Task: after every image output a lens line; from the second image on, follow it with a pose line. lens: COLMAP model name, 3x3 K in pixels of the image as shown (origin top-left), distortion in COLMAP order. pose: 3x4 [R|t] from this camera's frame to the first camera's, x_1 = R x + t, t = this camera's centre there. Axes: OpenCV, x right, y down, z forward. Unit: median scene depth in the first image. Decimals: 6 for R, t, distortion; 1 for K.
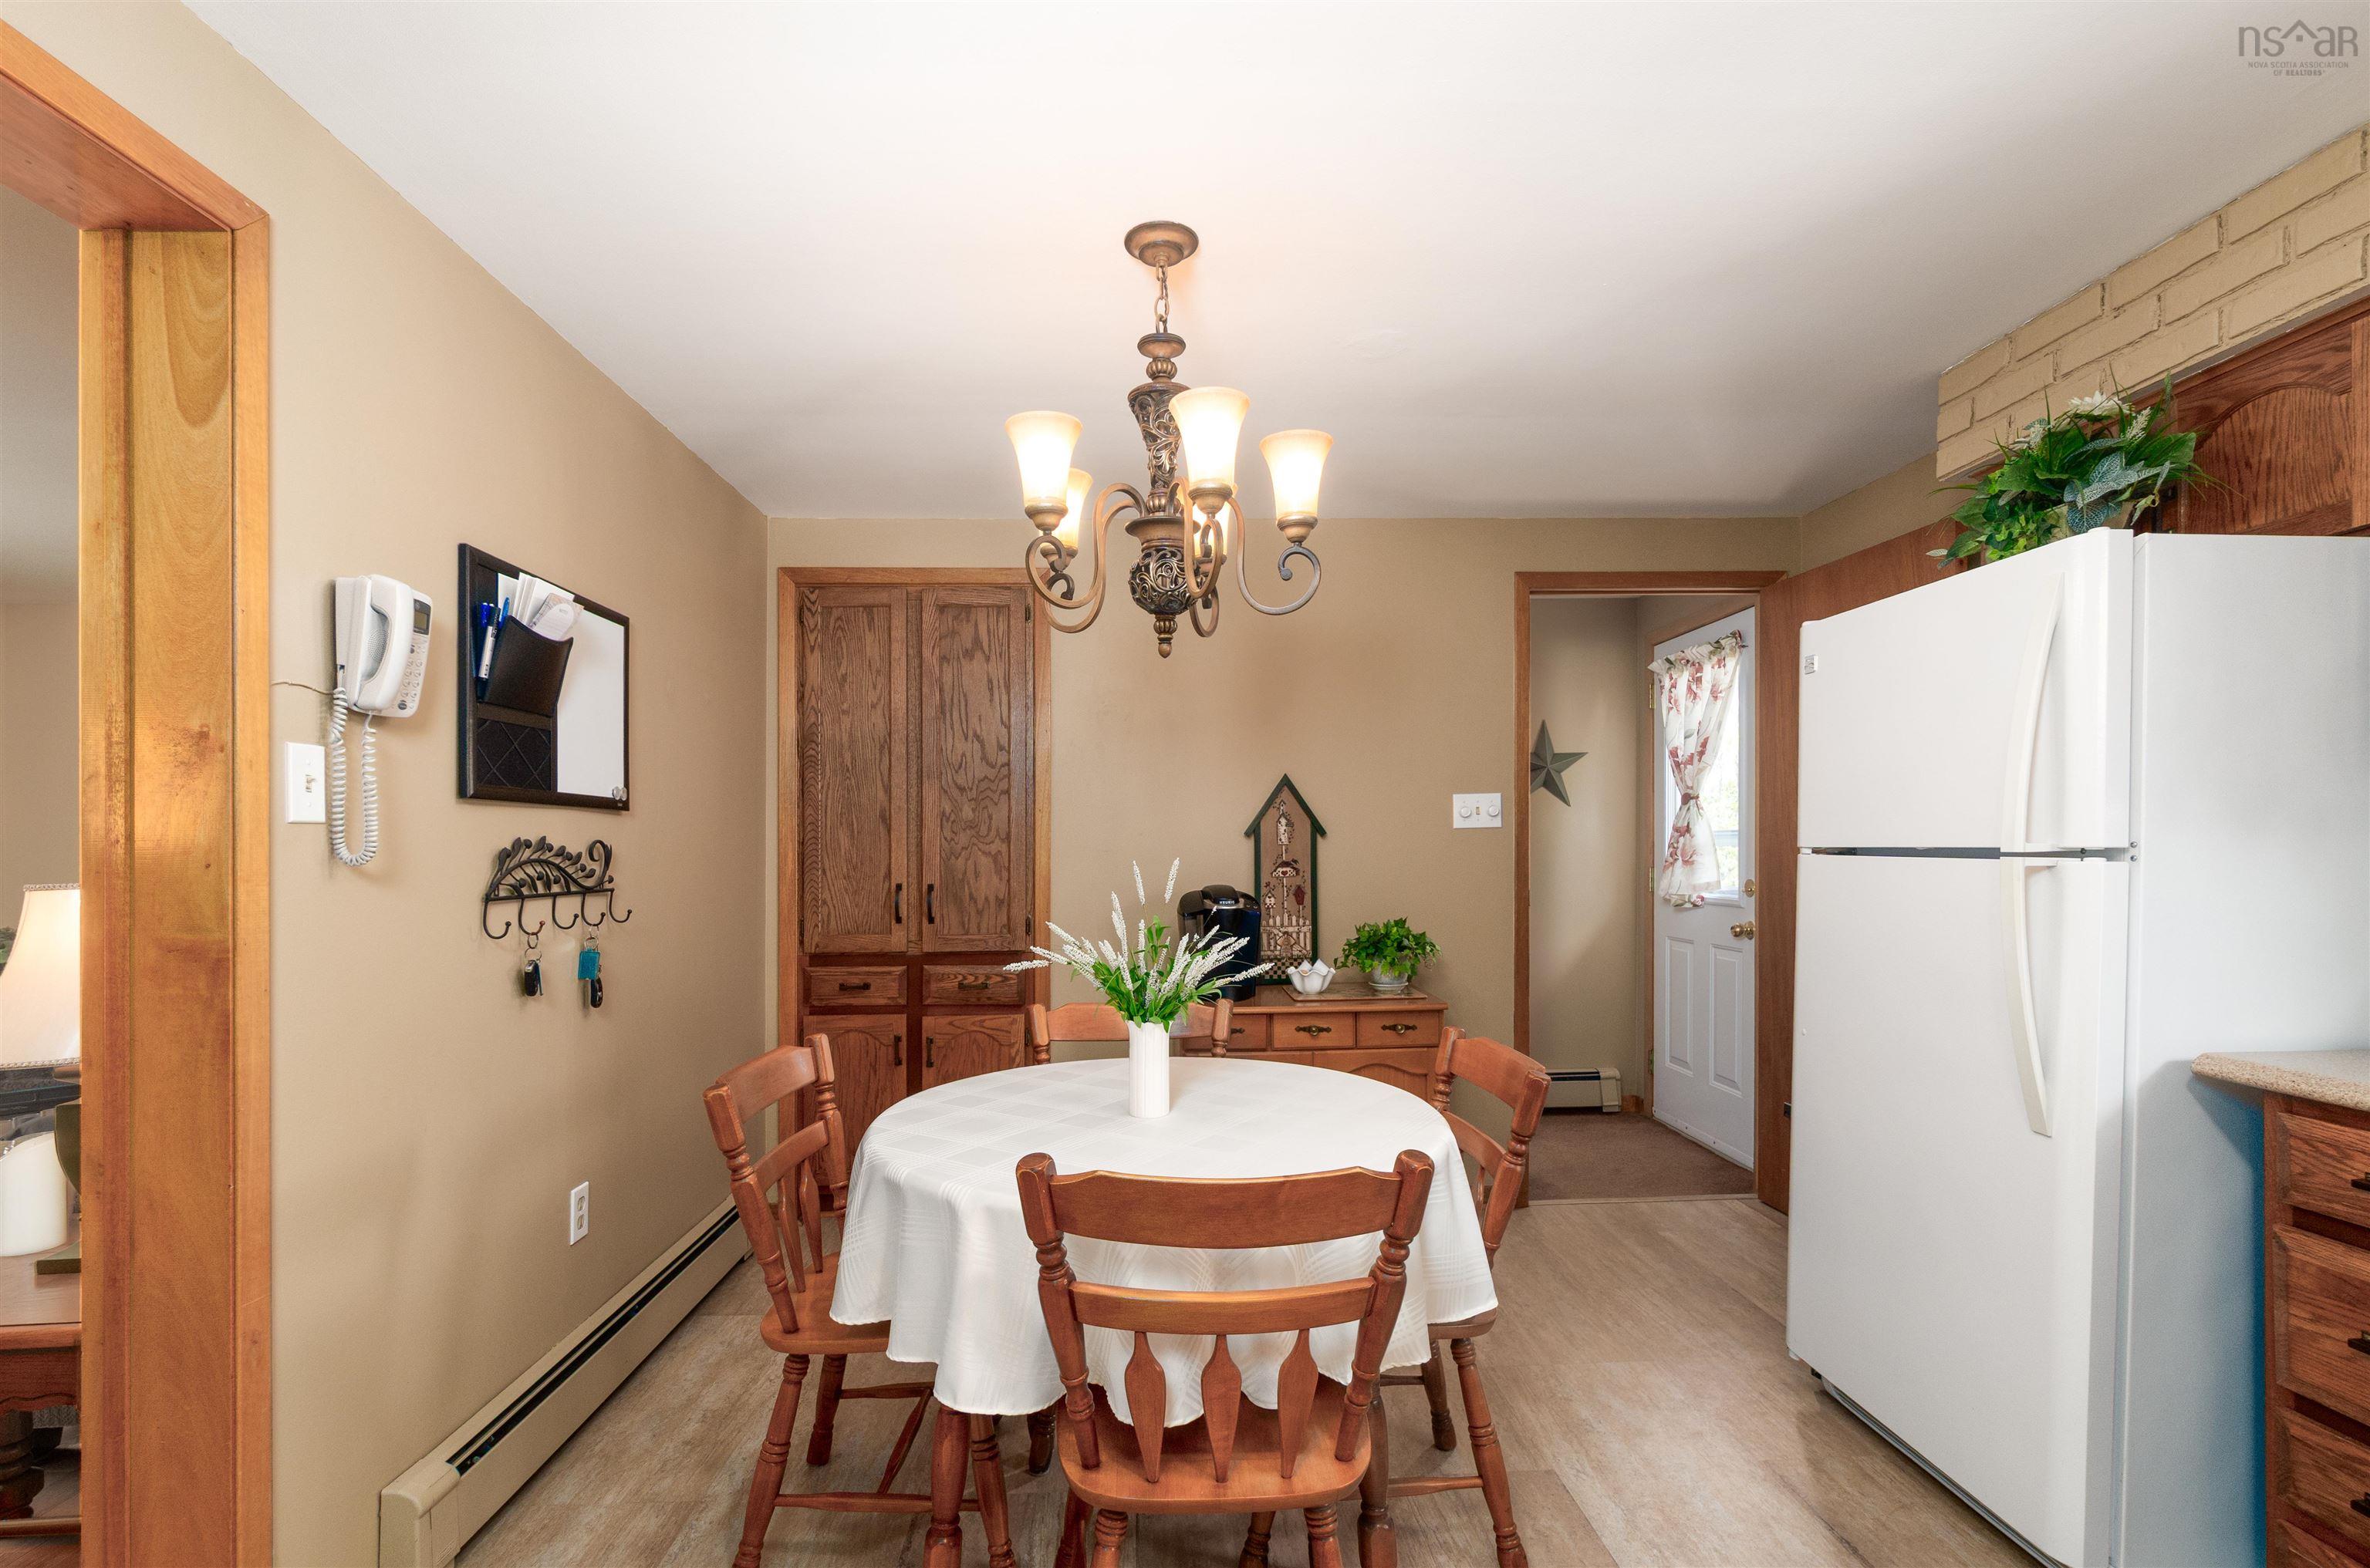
lens RADIAL K [[1068.9, 0, 1183.7], [0, 1068.9, 857.3], [0, 0, 1]] dist [-0.001067, 0.000406]
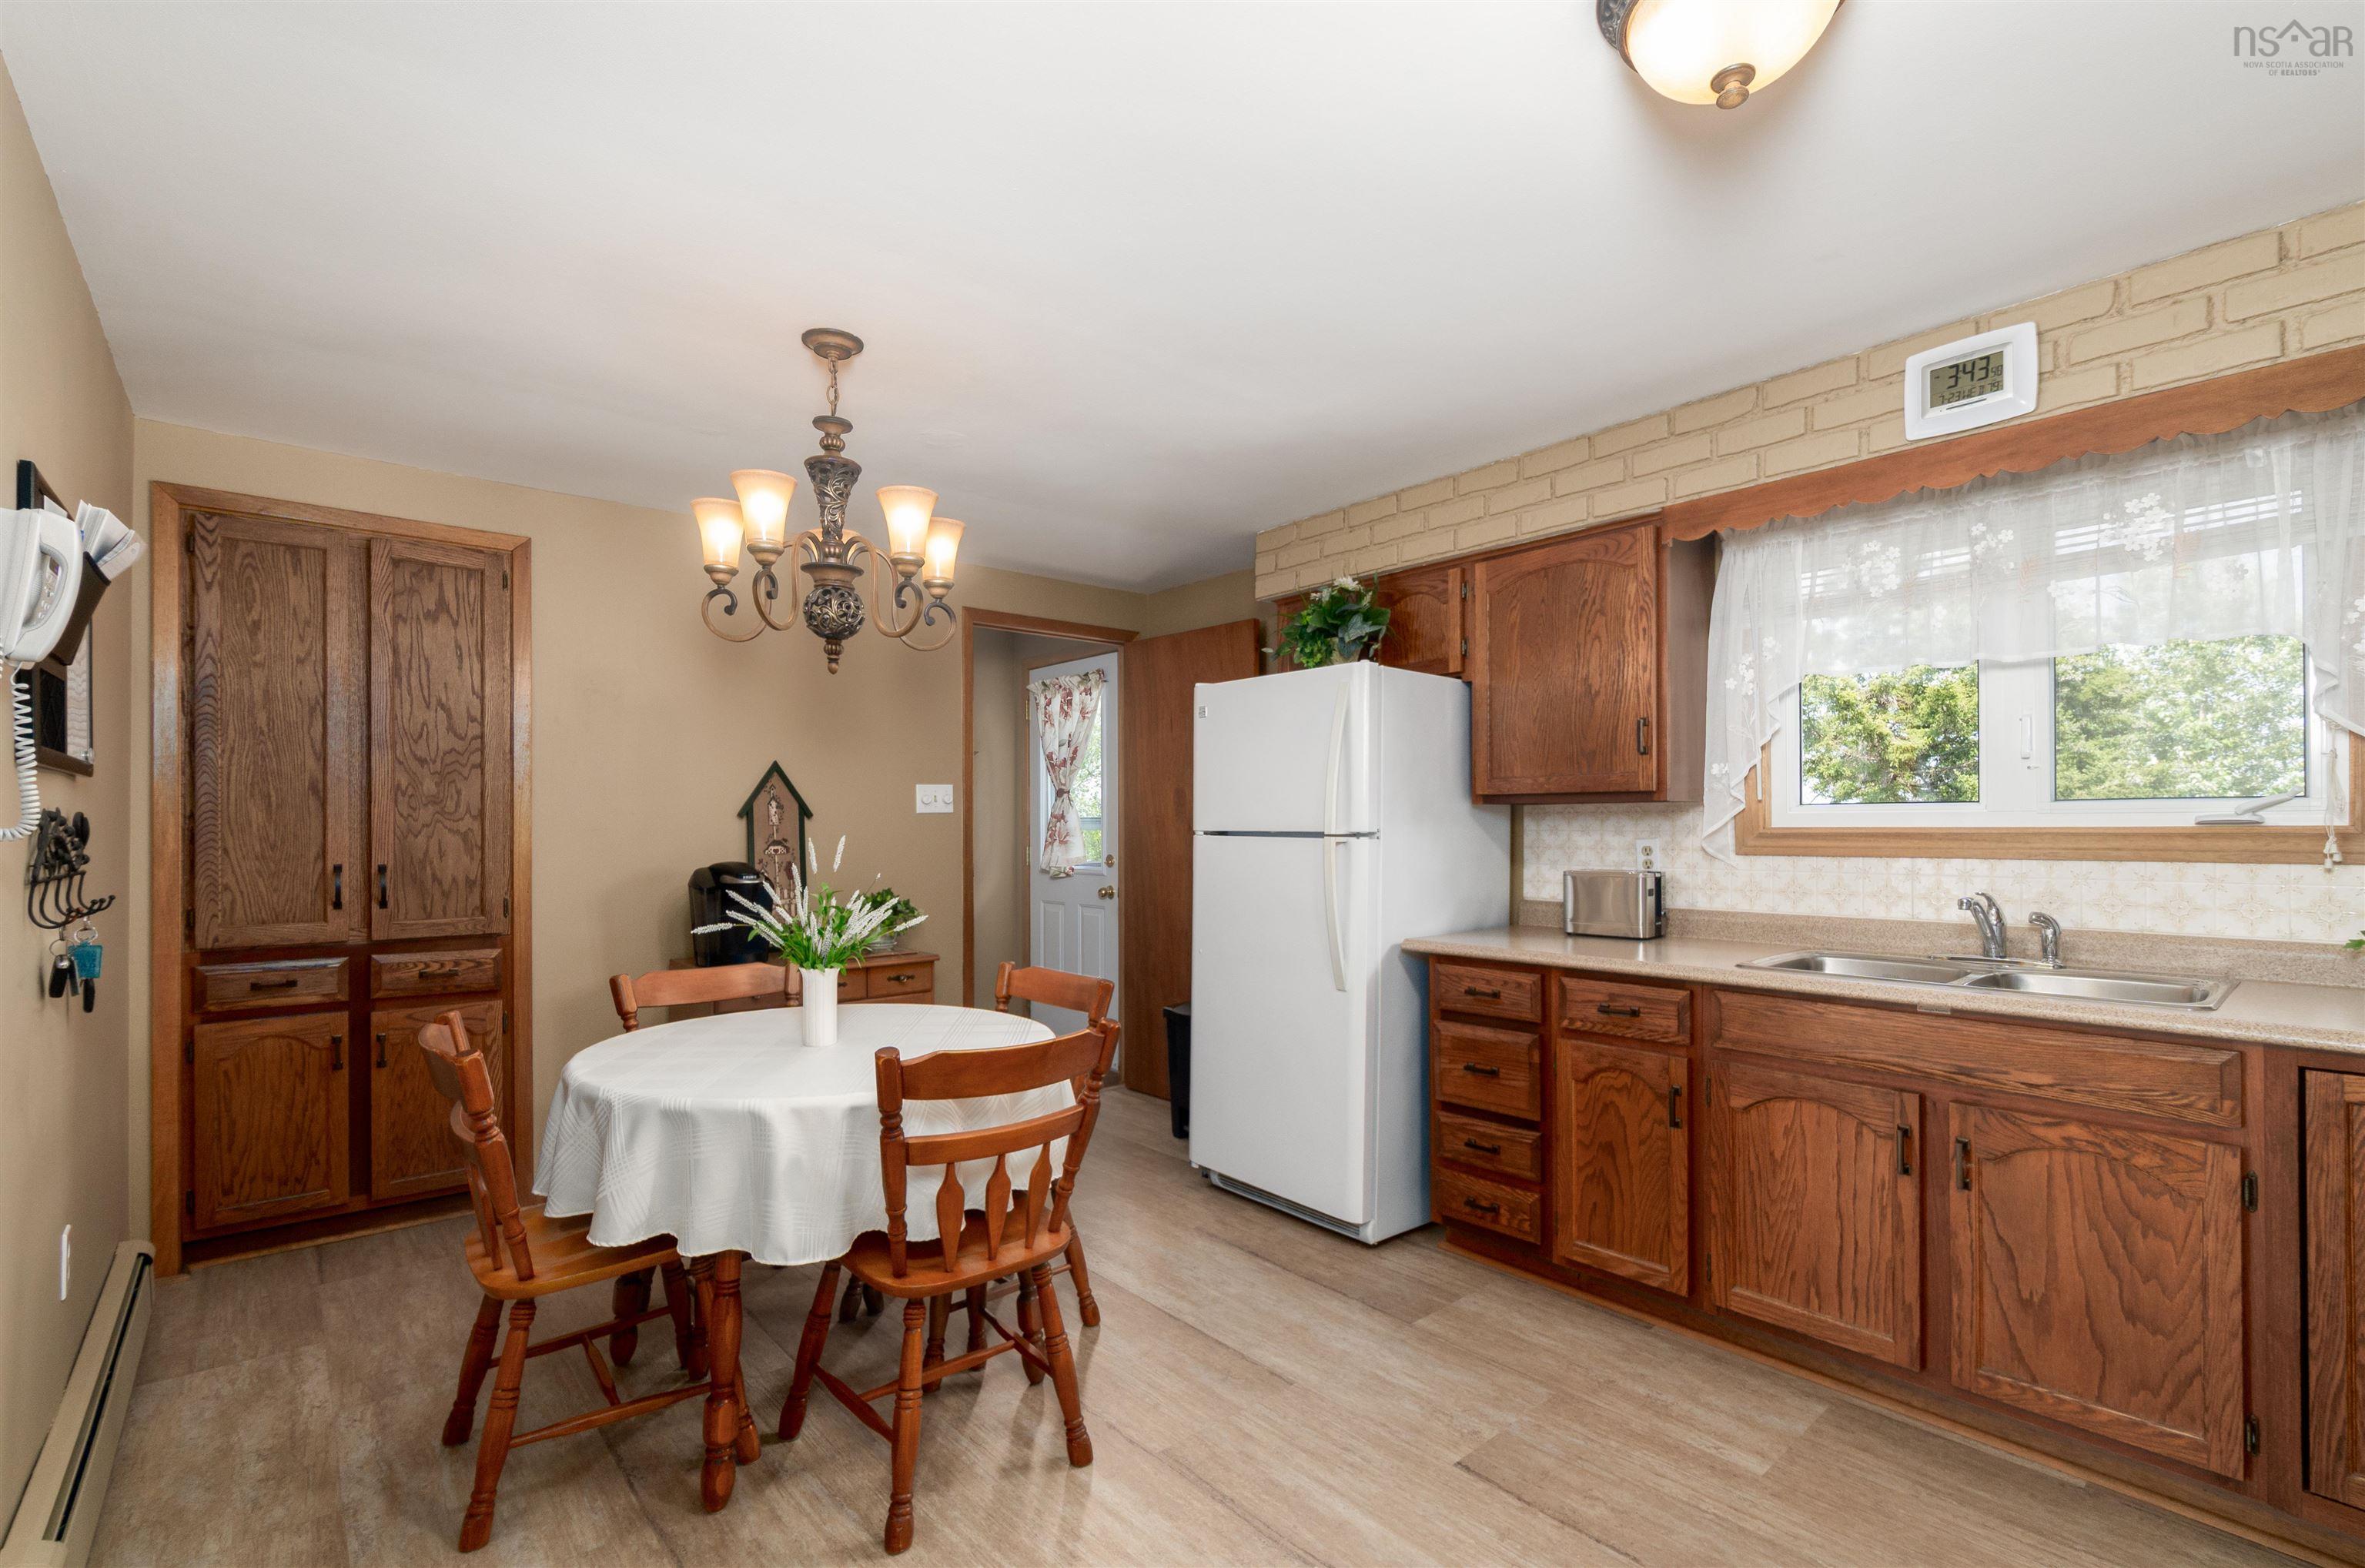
lens RADIAL K [[1057.6, 0, 1179.1], [0, 1057.6, 822.4], [0, 0, 1]] dist [-0.000772, 0.000304]
pose [[0.787637, 0.011969, 0.616023, -0.256901], [-0.002065, 0.999857, -0.016786, 0.002846], [-0.616136, 0.011949, 0.787549, -0.120355]]
